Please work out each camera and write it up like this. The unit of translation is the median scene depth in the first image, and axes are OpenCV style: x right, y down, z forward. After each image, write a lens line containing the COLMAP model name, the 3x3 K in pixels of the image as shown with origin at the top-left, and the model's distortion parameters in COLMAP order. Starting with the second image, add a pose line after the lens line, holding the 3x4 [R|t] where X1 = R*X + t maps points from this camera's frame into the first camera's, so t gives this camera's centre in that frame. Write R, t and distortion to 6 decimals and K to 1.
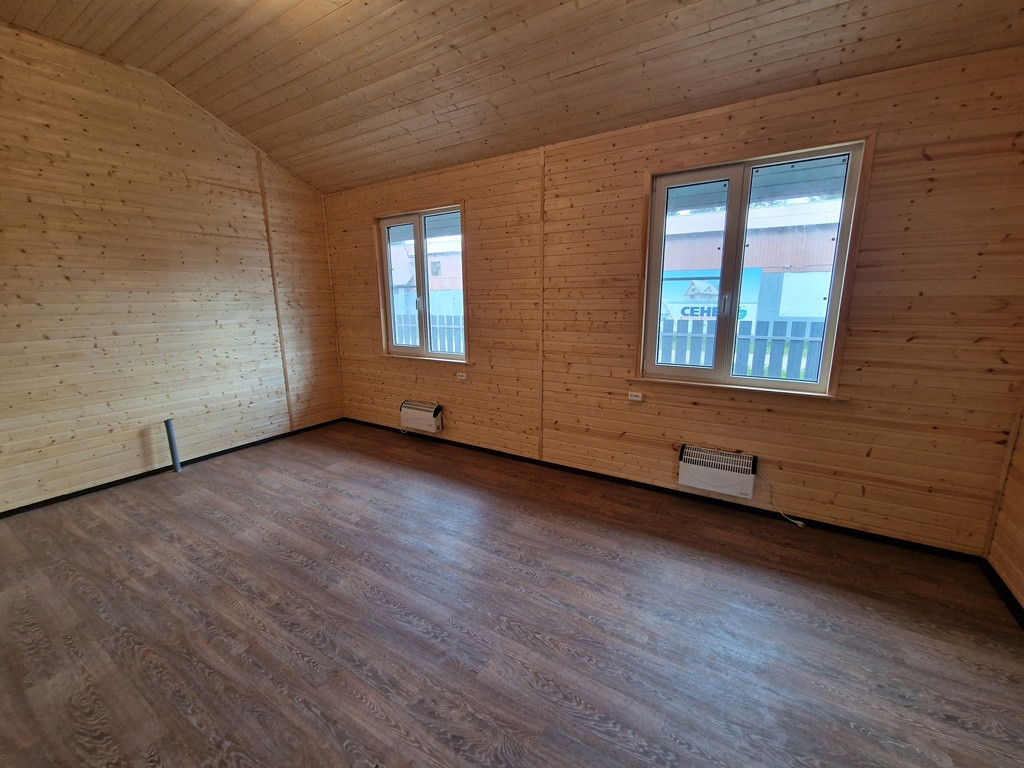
lens RADIAL K [[419.7, 0, 511.6], [0, 419.7, 392.1], [0, 0, 1]] dist [-0.008039, 0.002845]
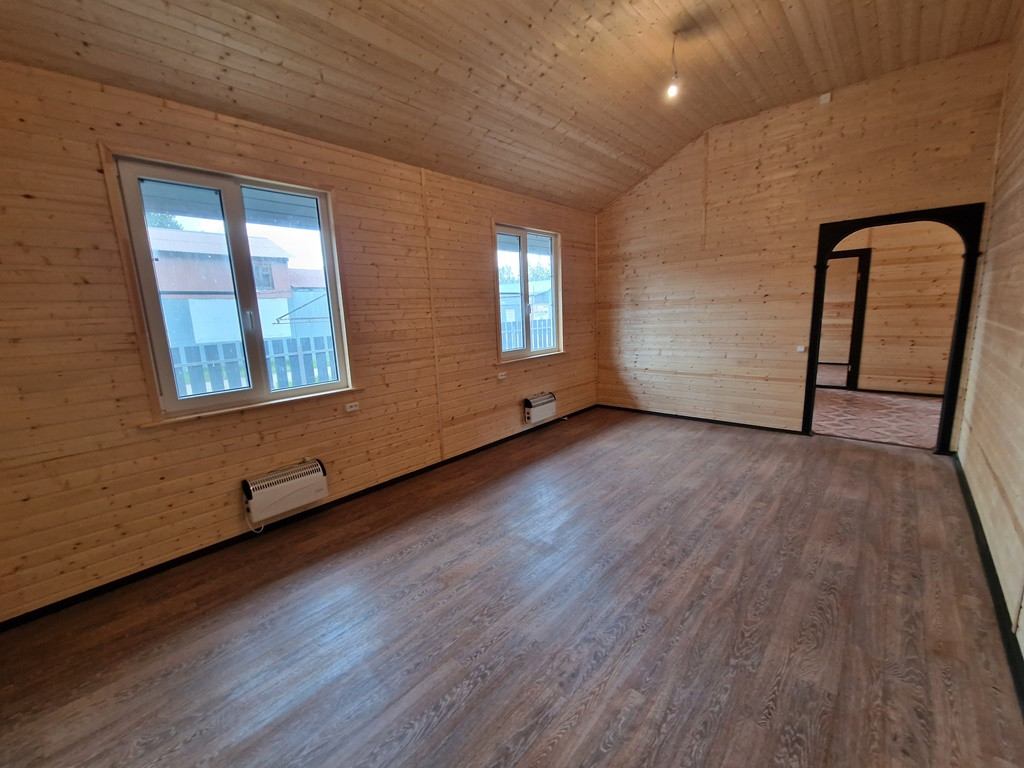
lens RADIAL K [[434.4, 0, 512.0], [0, 434.4, 384.0], [0, 0, 1]] dist [0.023849, 0.000570]
pose [[0.157259, -0.165869, 0.973528, -1.320655], [0.255999, 0.958944, 0.122031, -0.155899], [-0.953800, 0.230032, 0.193265, 0.828814]]
